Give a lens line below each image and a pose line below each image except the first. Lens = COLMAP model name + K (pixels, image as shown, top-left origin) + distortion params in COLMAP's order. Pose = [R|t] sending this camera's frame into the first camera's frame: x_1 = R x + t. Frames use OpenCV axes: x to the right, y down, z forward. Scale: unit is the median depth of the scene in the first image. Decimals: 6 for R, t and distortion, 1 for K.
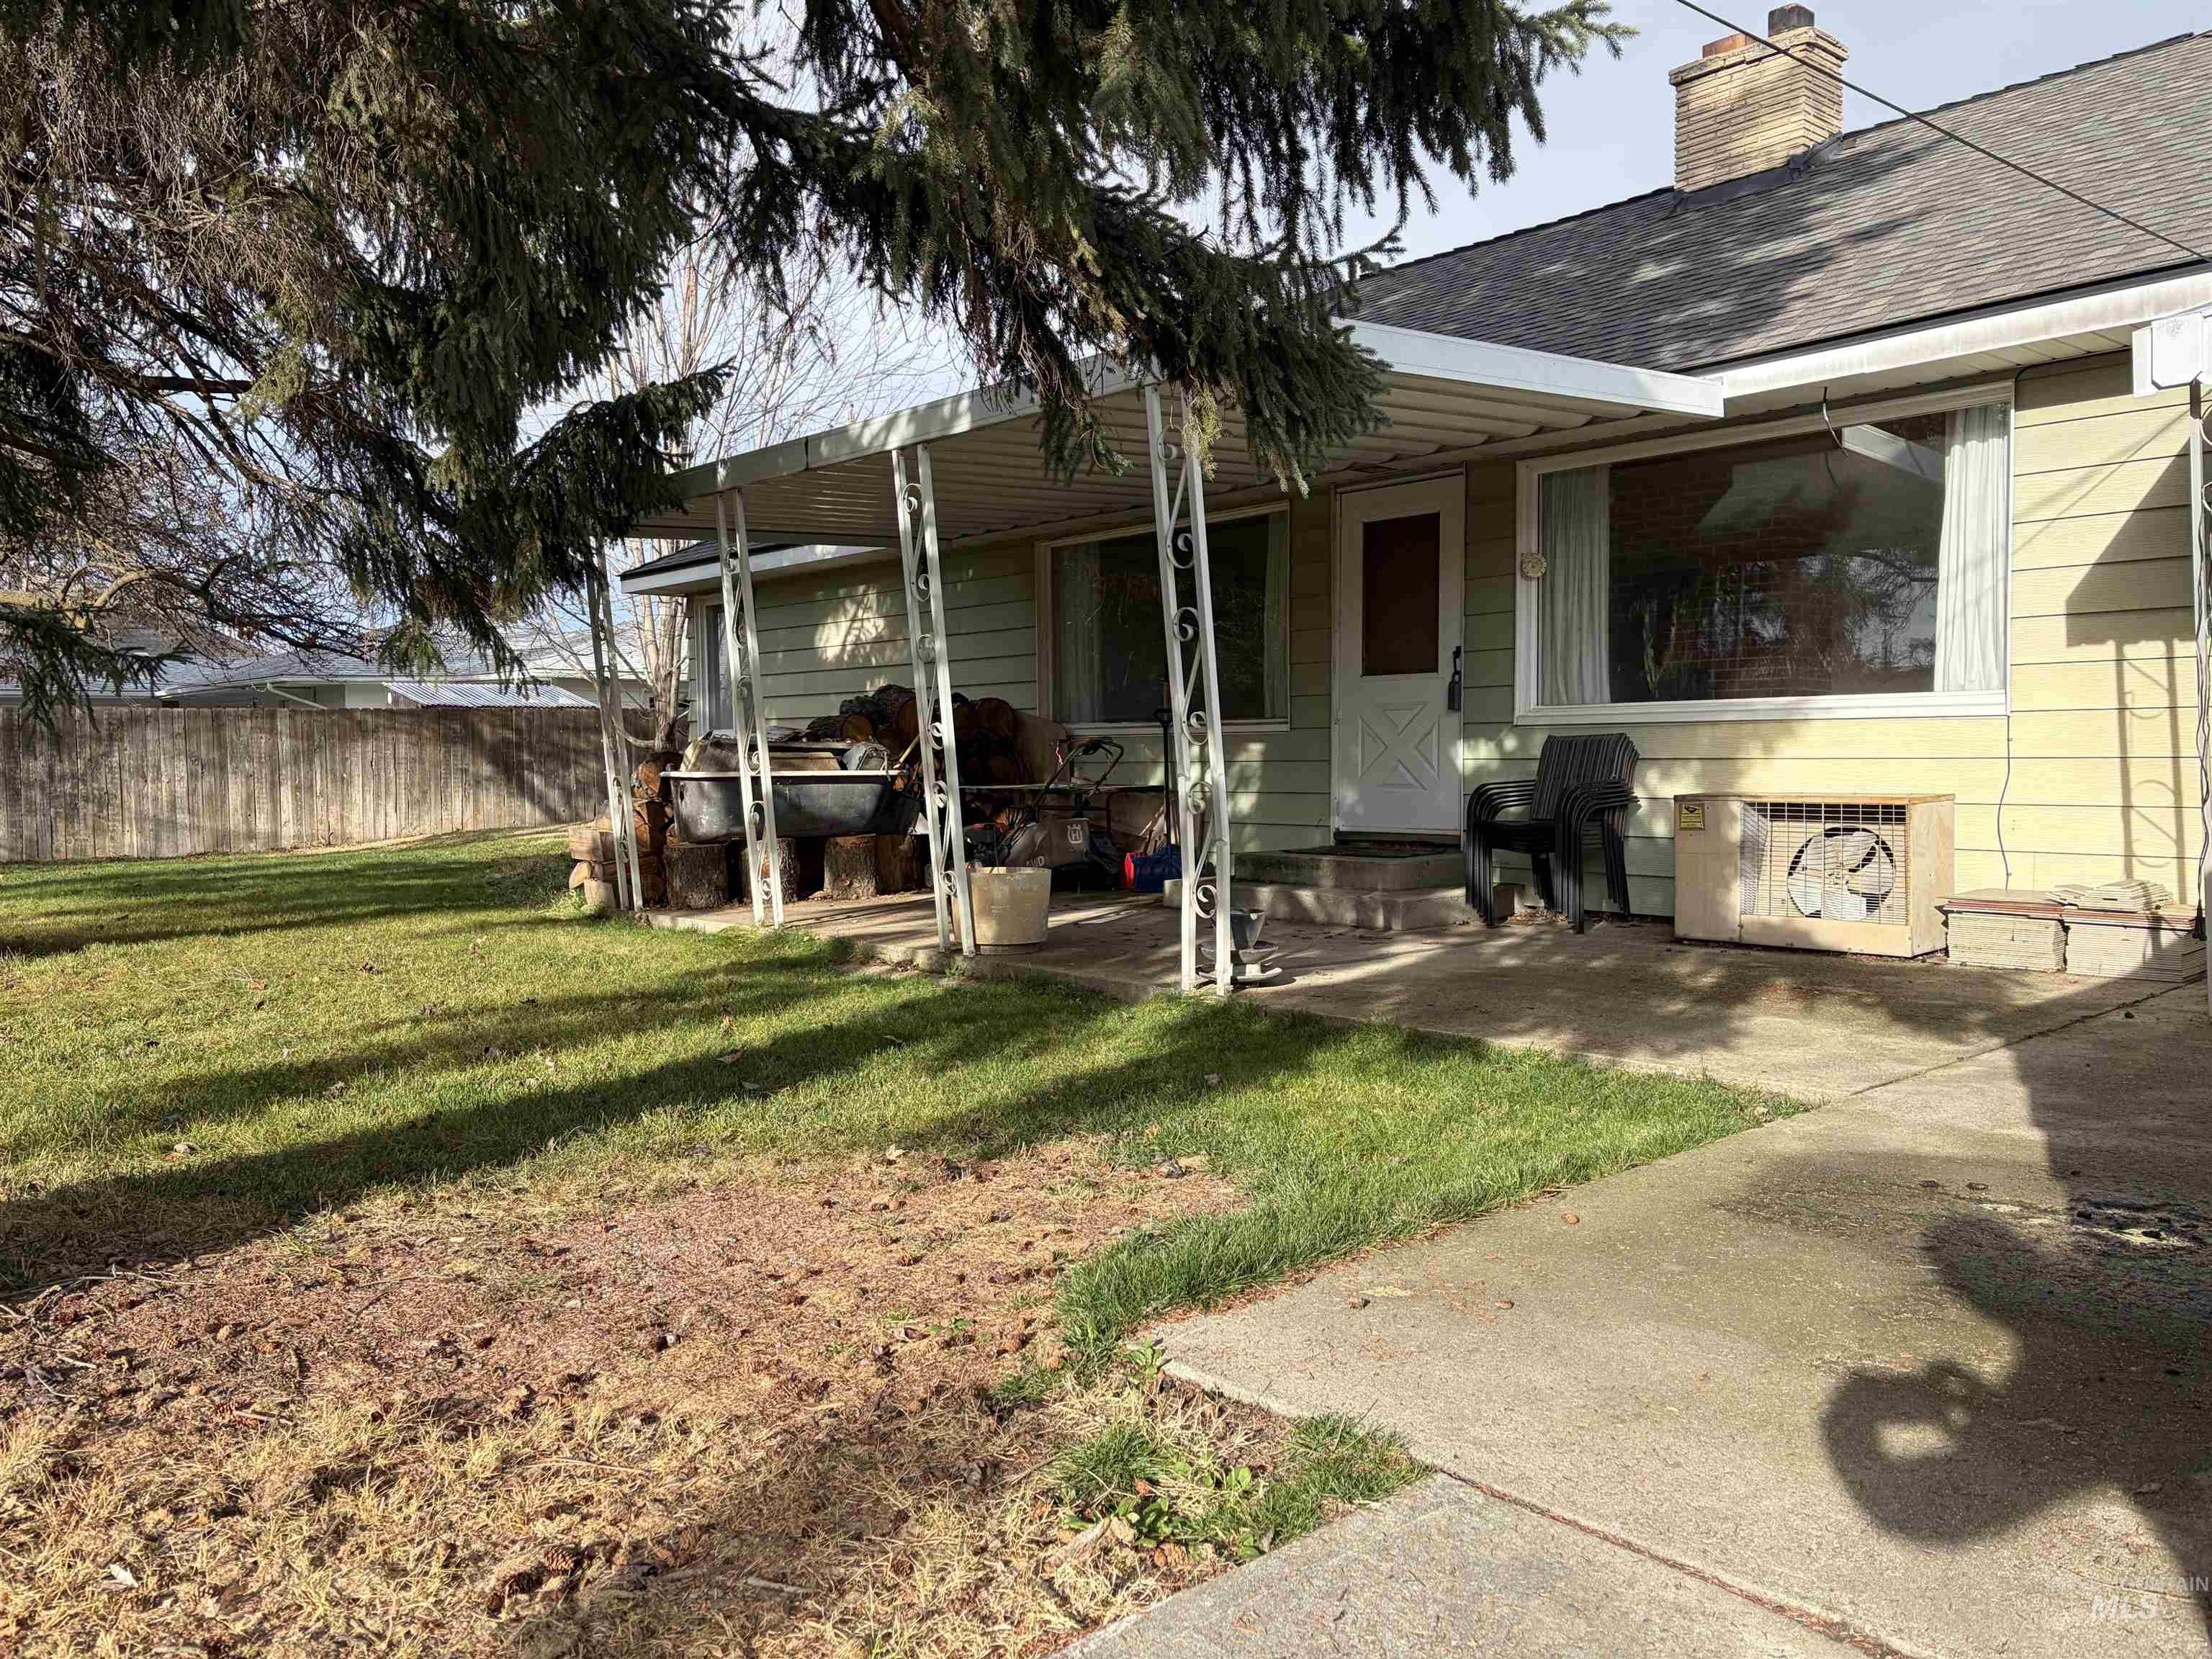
lens RADIAL K [[1671.7, 0, 1106.0], [0, 1671.7, 829.5], [0, 0, 1]] dist [0.078270, -0.113077]
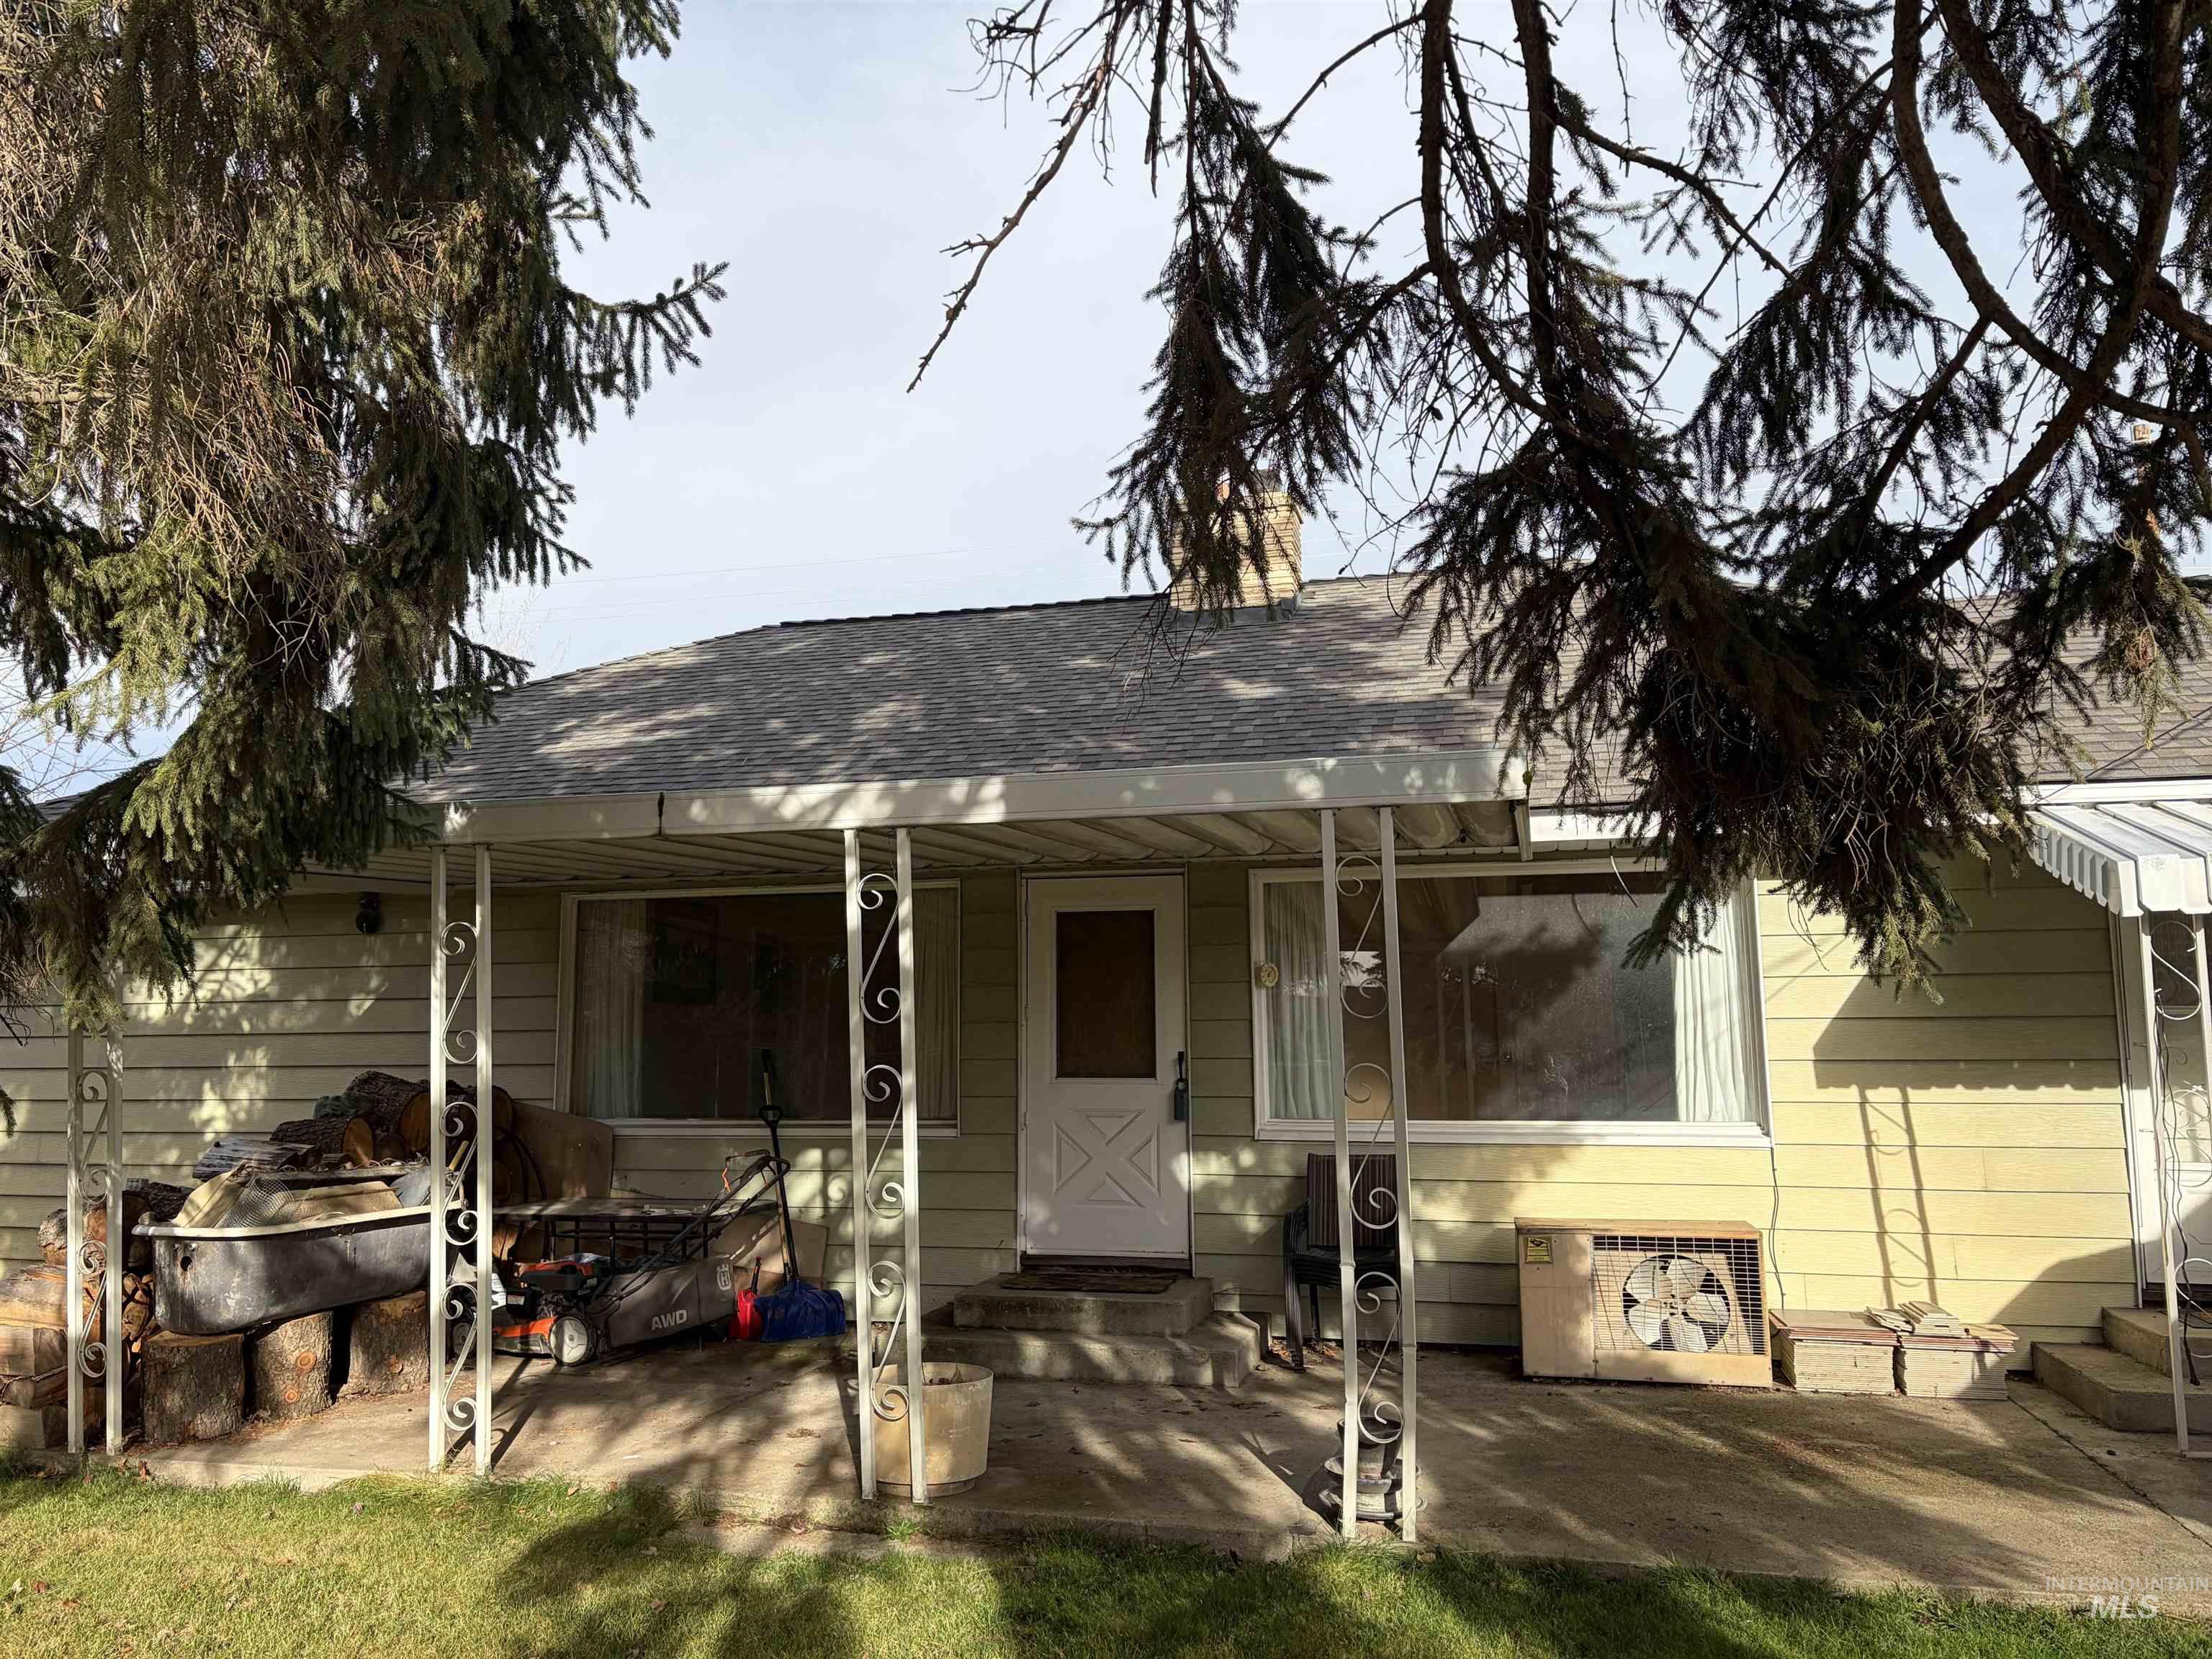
lens RADIAL K [[1671.7, 0, 1106.0], [0, 1671.7, 829.5], [0, 0, 1]] dist [0.078270, -0.113077]
pose [[0.829539, 0.080031, 0.552684, -0.370469], [0.021639, 0.984328, -0.175014, -0.070675], [-0.558029, 0.157141, 0.814807, 0.241539]]
